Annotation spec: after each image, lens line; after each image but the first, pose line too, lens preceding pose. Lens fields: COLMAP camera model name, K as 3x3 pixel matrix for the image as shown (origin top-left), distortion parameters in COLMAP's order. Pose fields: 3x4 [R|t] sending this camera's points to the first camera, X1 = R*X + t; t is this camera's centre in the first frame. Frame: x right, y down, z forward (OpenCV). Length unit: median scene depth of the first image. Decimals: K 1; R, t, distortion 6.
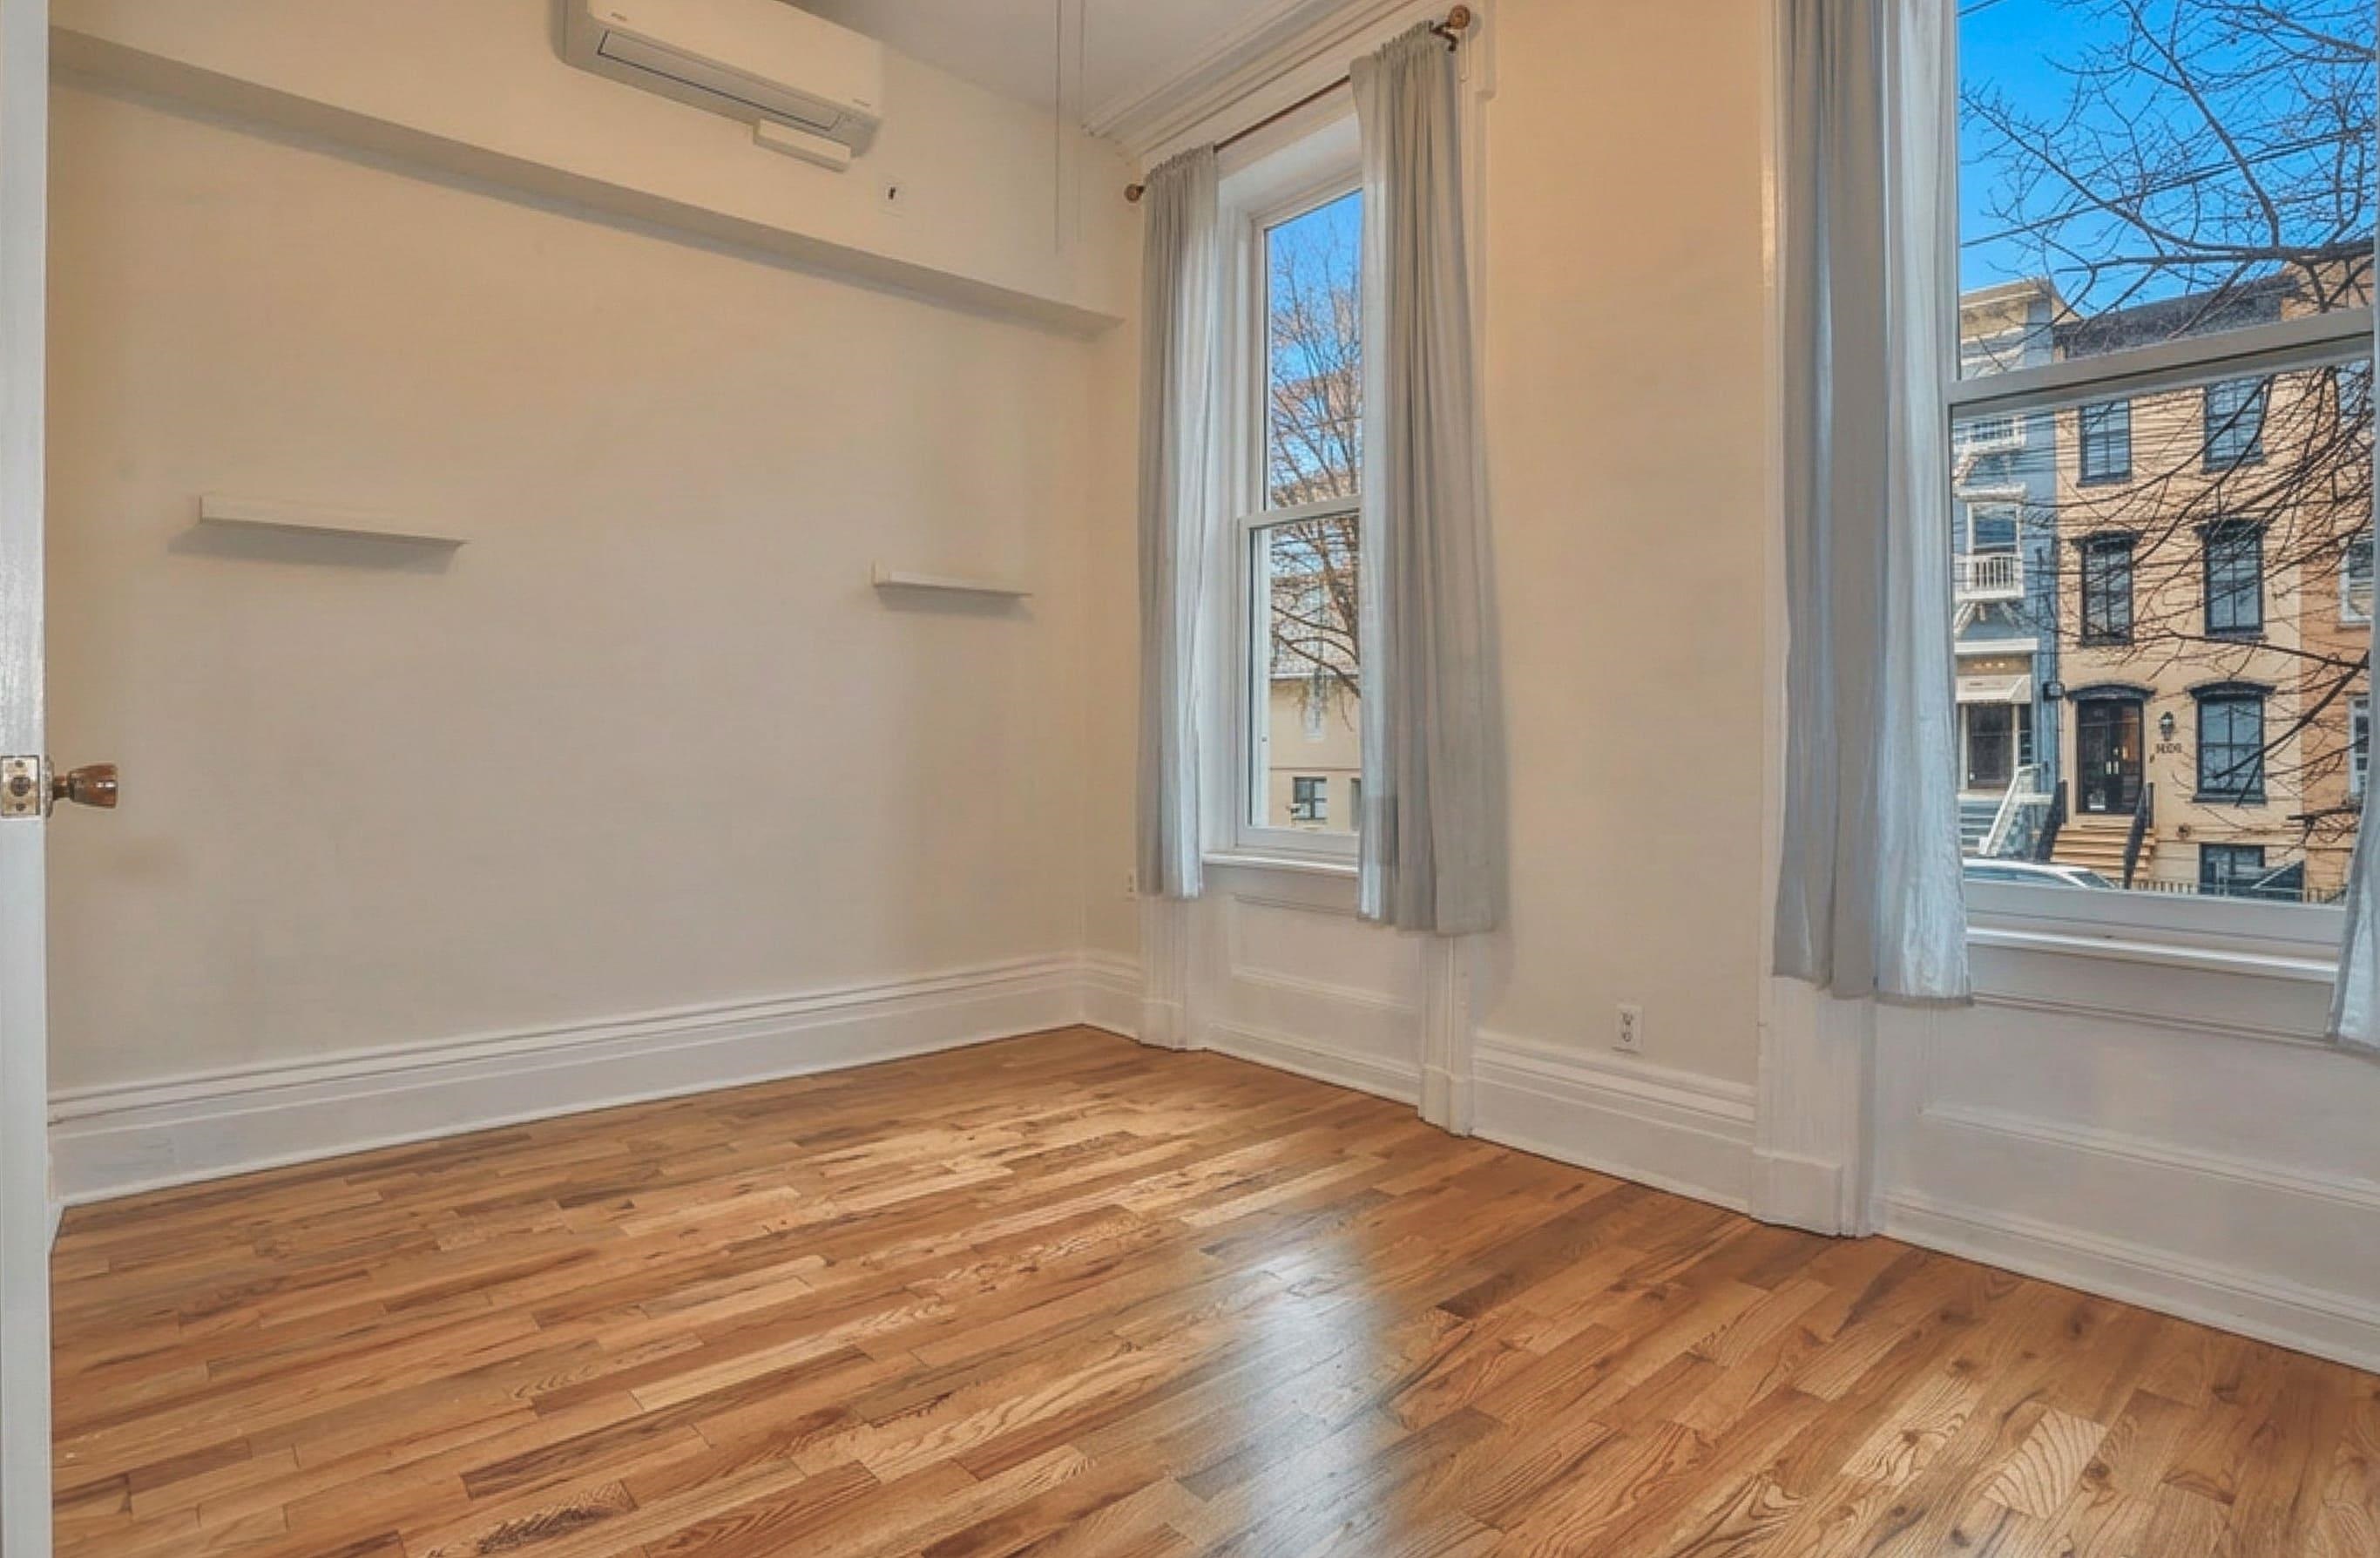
lens RADIAL K [[1221.8, 0, 1202.6], [0, 1221.8, 765.8], [0, 0, 1]] dist [-0.013055, 0.001145]
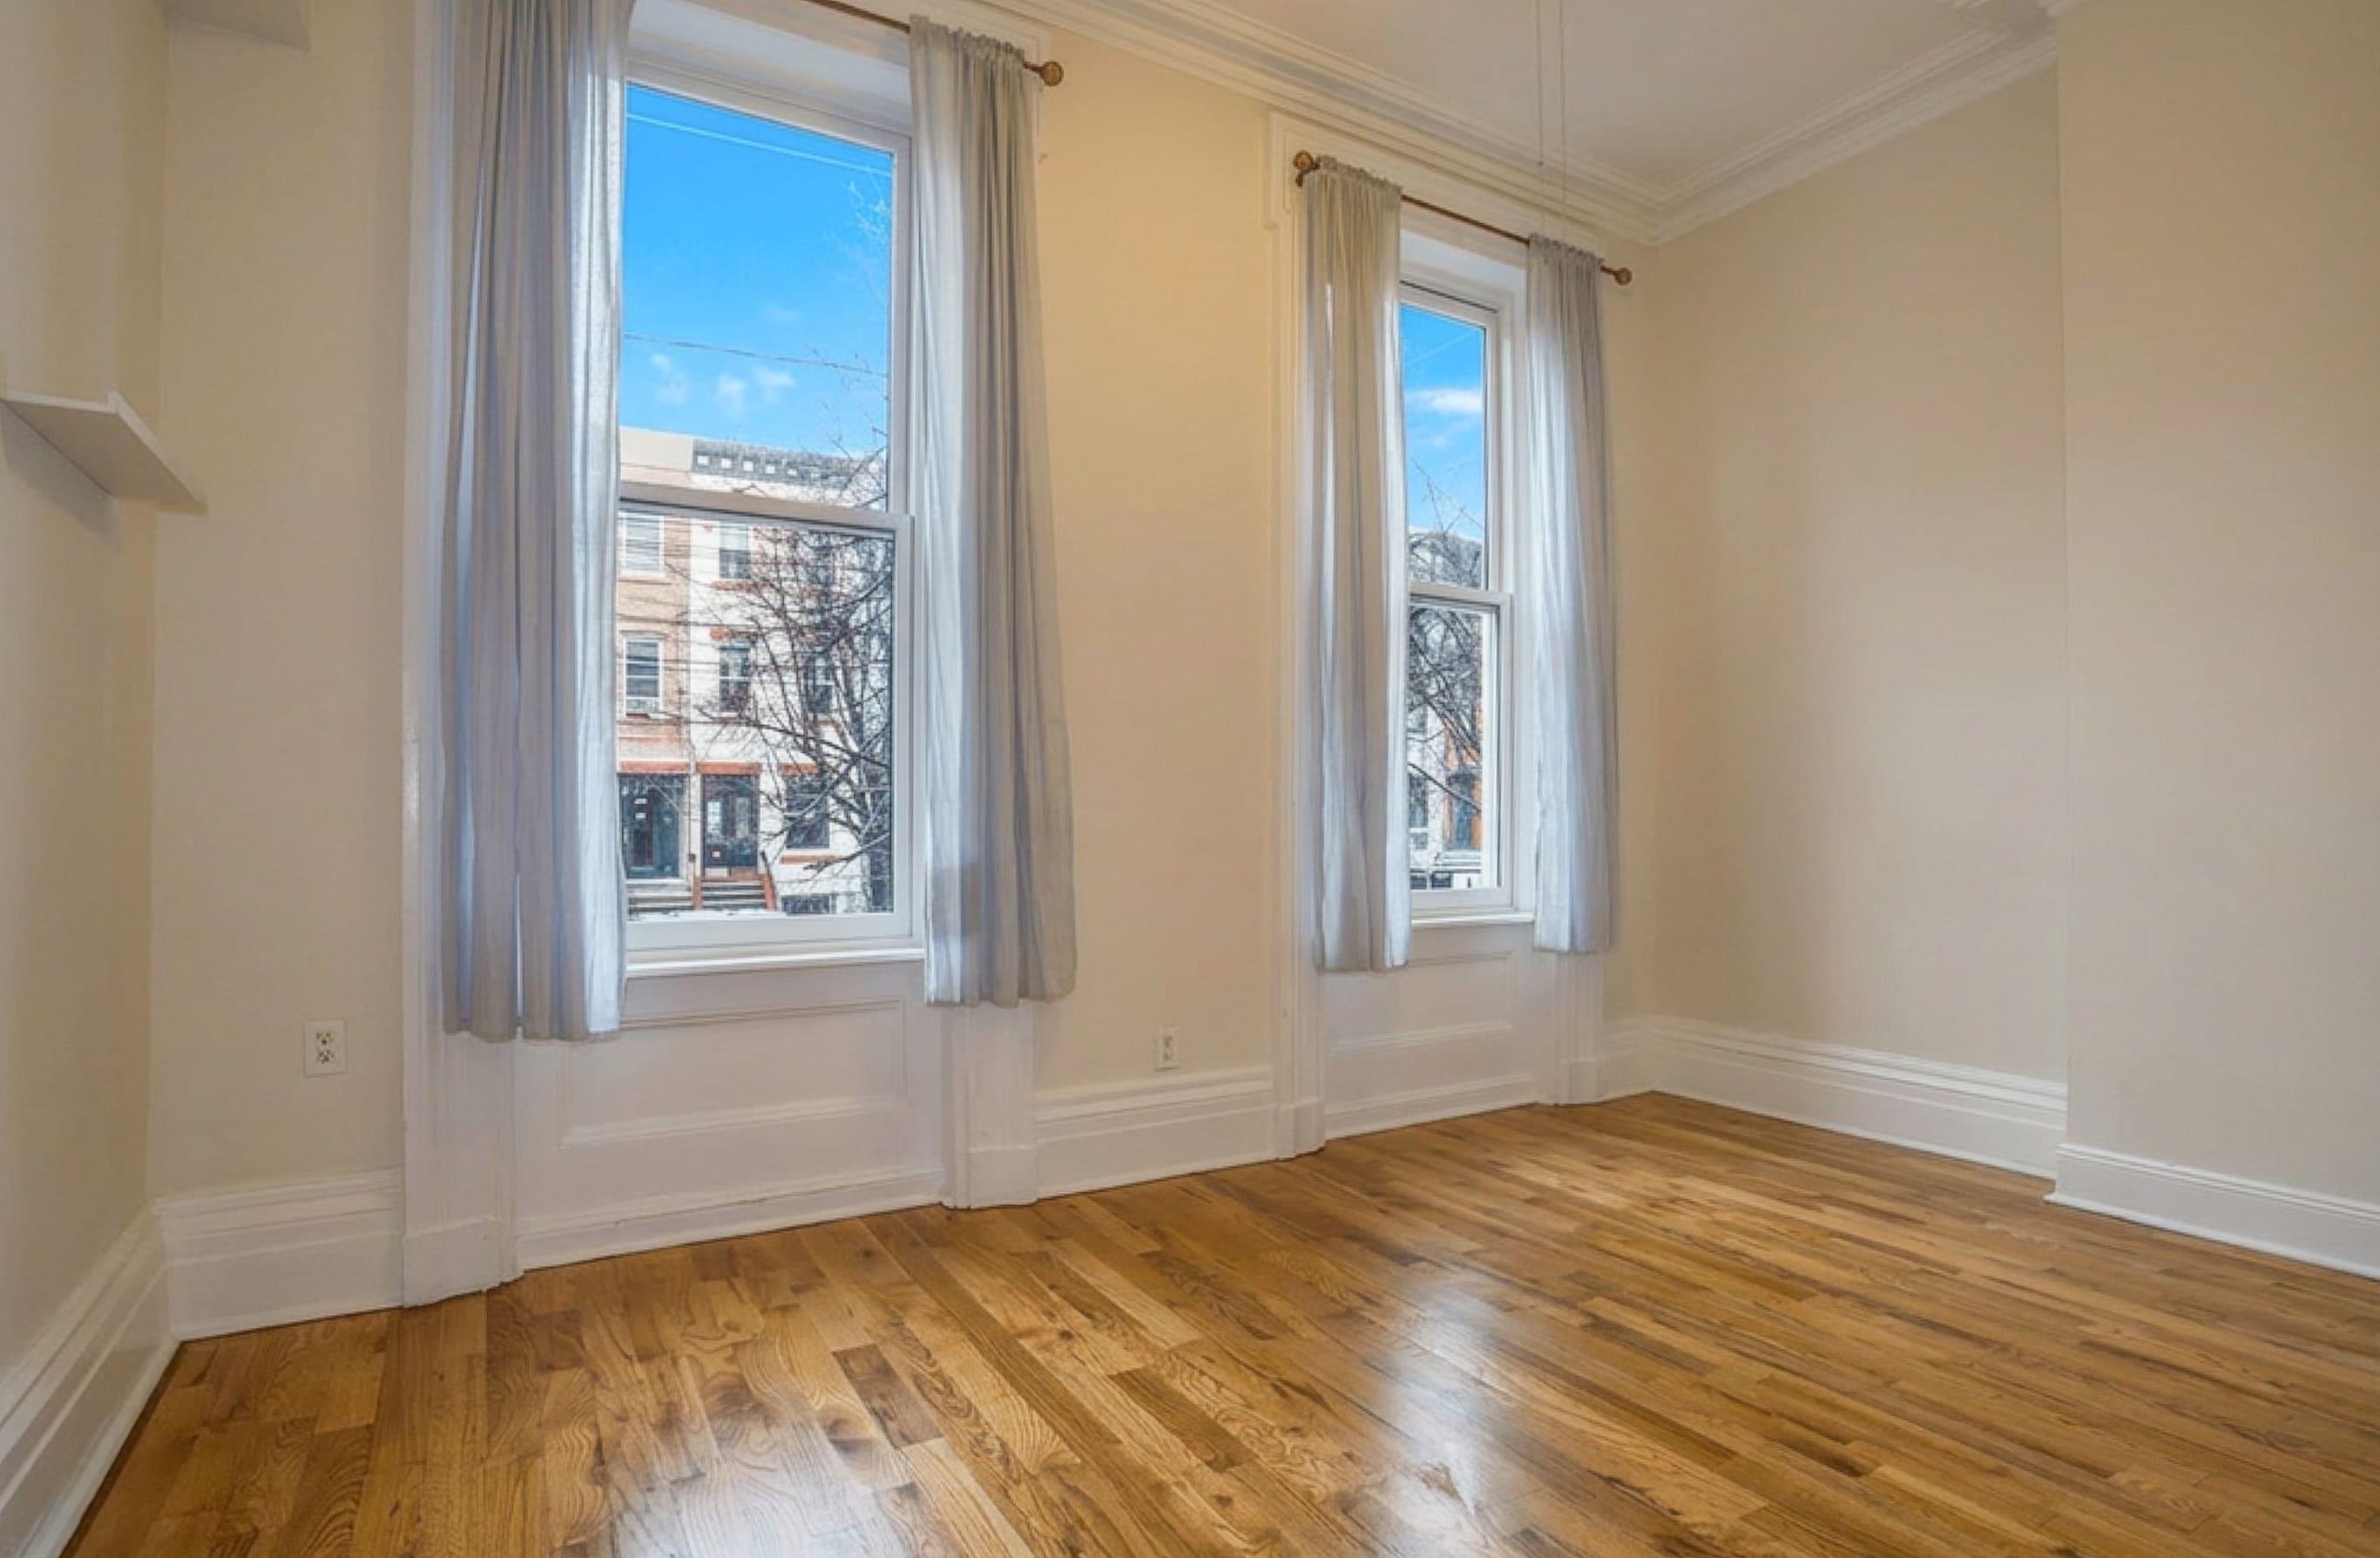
lens RADIAL K [[1221.8, 0, 1198.9], [0, 1221.8, 799.0], [0, 0, 1]] dist [-0.013055, 0.001145]
pose [[0.173573, 0.019663, 0.984625, -0.817223], [0.015874, 0.999615, -0.022761, -0.000421], [-0.984693, 0.019581, 0.173194, 0.755709]]
